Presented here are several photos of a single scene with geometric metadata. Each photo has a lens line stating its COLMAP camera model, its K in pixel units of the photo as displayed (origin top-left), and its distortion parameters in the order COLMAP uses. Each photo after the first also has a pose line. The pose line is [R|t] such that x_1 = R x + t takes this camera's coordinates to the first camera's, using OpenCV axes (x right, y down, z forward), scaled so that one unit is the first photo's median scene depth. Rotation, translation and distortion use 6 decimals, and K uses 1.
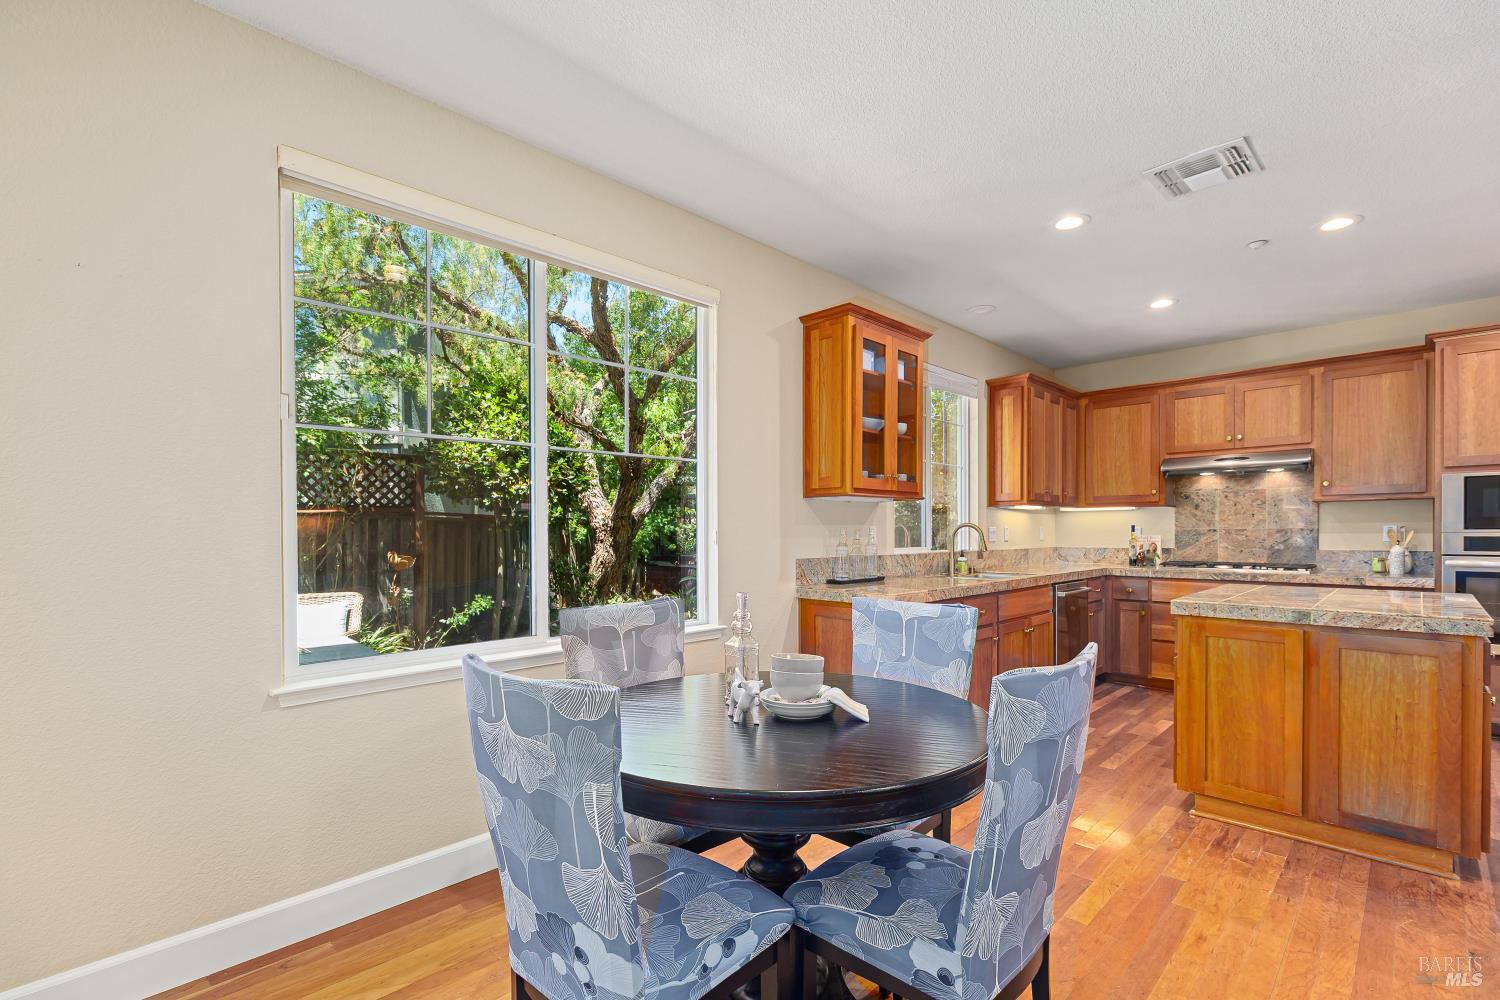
lens RADIAL K [[665.4, 0, 730.9], [0, 665.4, 531.1], [0, 0, 1]] dist [-0.003177, -0.000292]
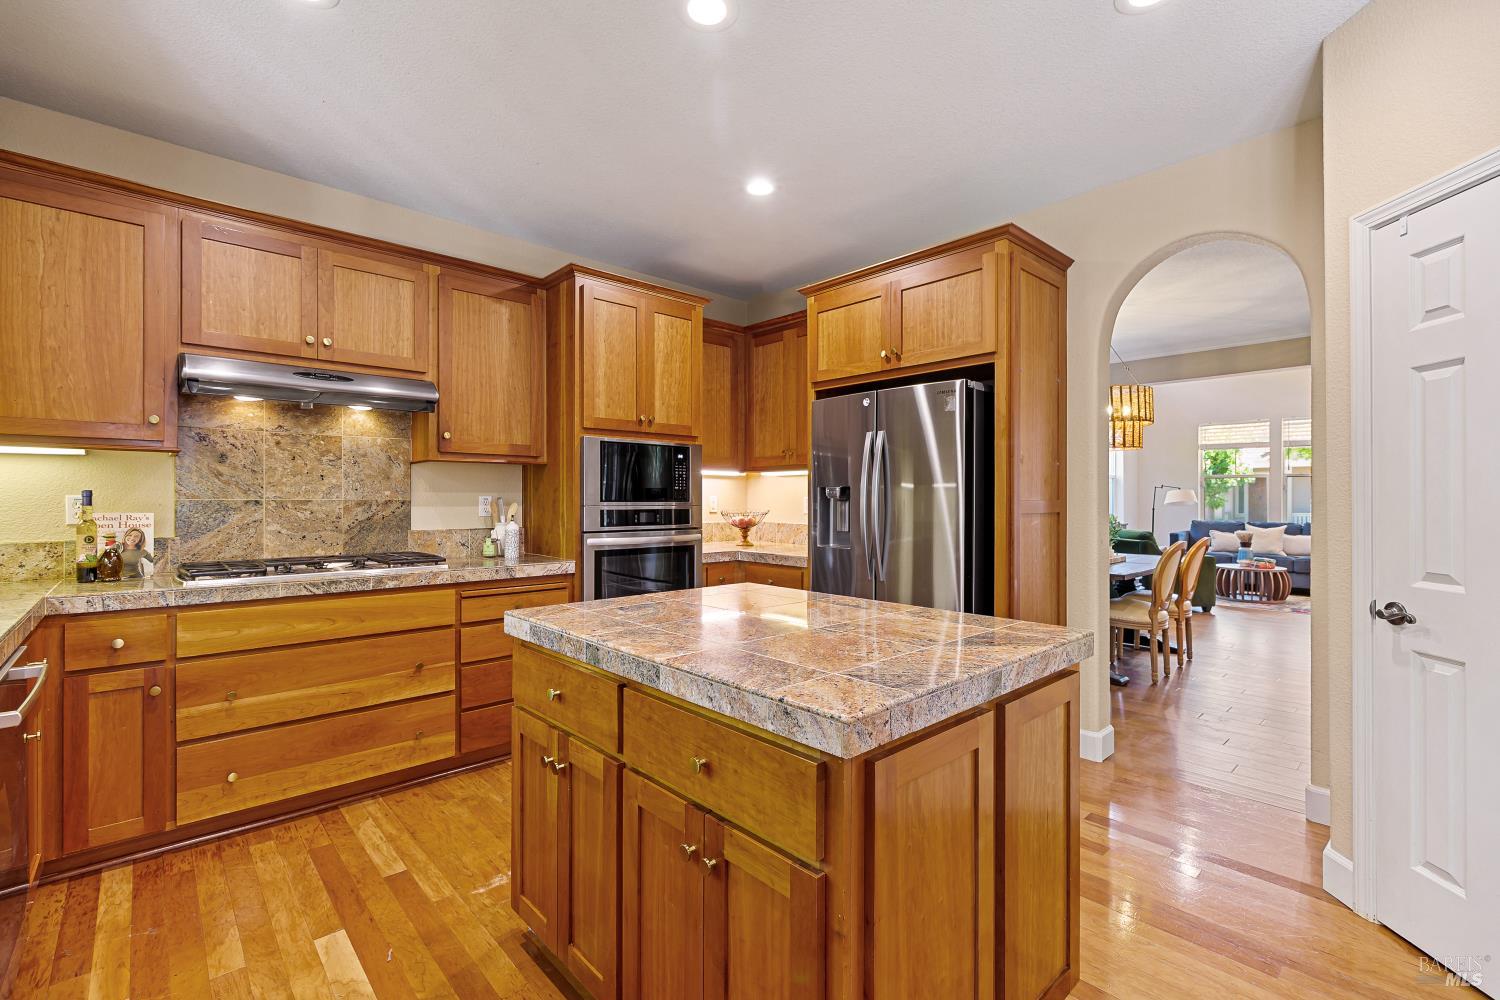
lens RADIAL K [[665.4, 0, 763.3], [0, 665.4, 500.0], [0, 0, 1]] dist [-0.003177, -0.000292]
pose [[0.010532, 0.001084, 0.999944, 0.199516], [-0.002495, 0.999996, -0.001058, -0.004030], [-0.999941, -0.002484, 0.010535, 0.641621]]
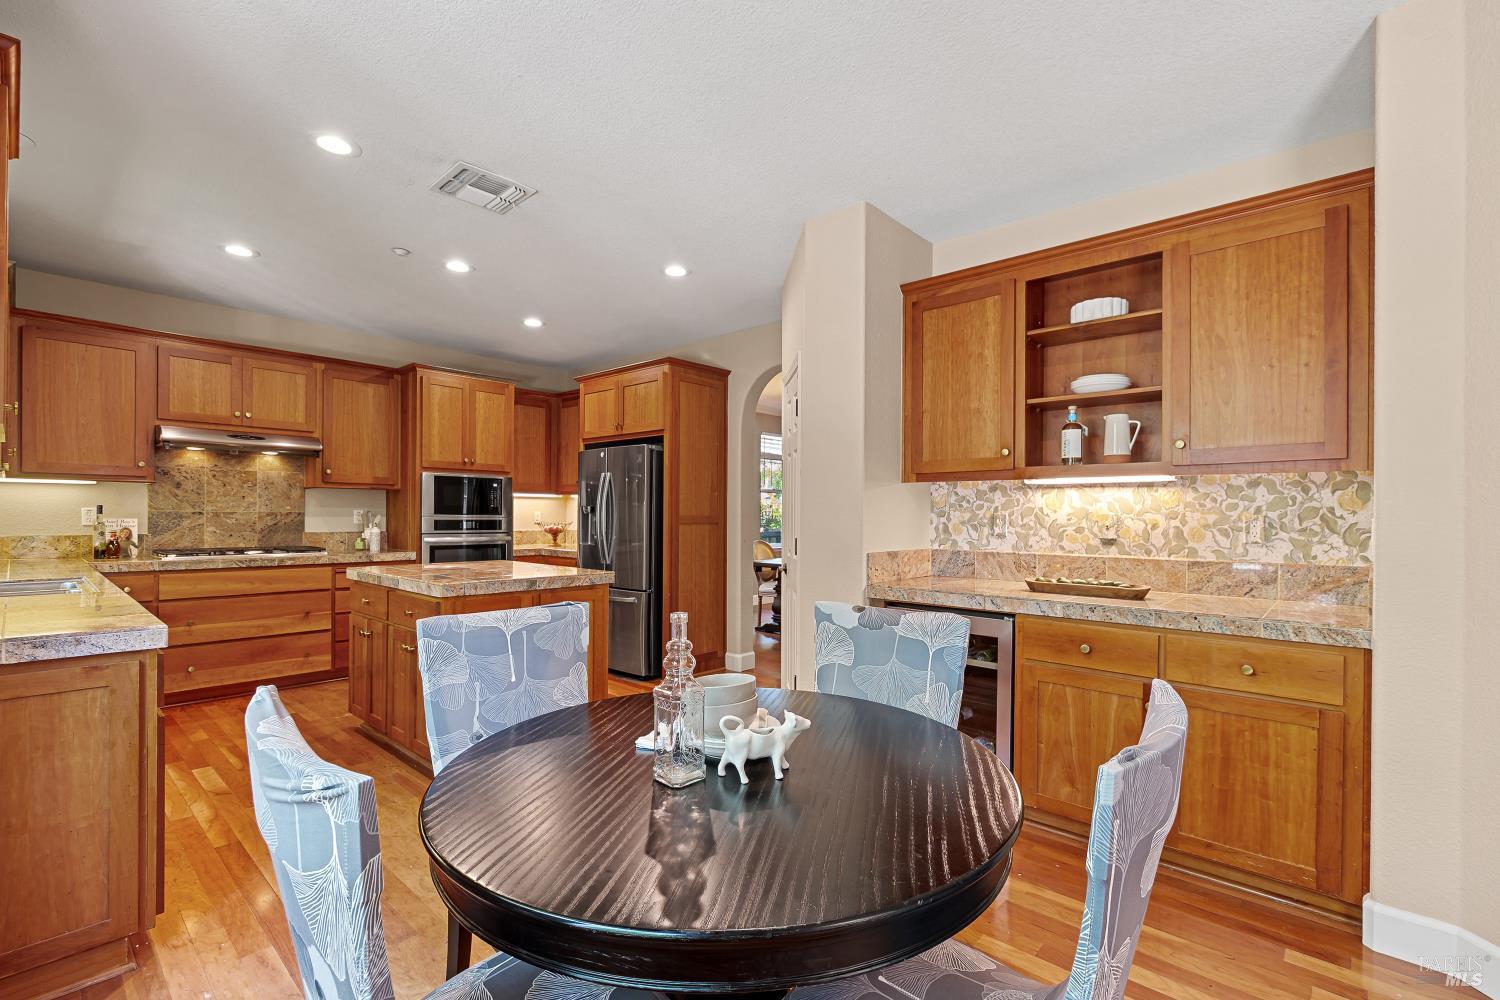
lens RADIAL K [[665.4, 0, 769.1], [0, 665.4, 519.2], [0, 0, 1]] dist [-0.003177, -0.000292]
pose [[-0.089409, -0.002916, 0.995991, -0.250461], [-0.009354, 0.999954, 0.002088, -0.002005], [-0.995951, -0.009130, -0.089432, 0.362714]]
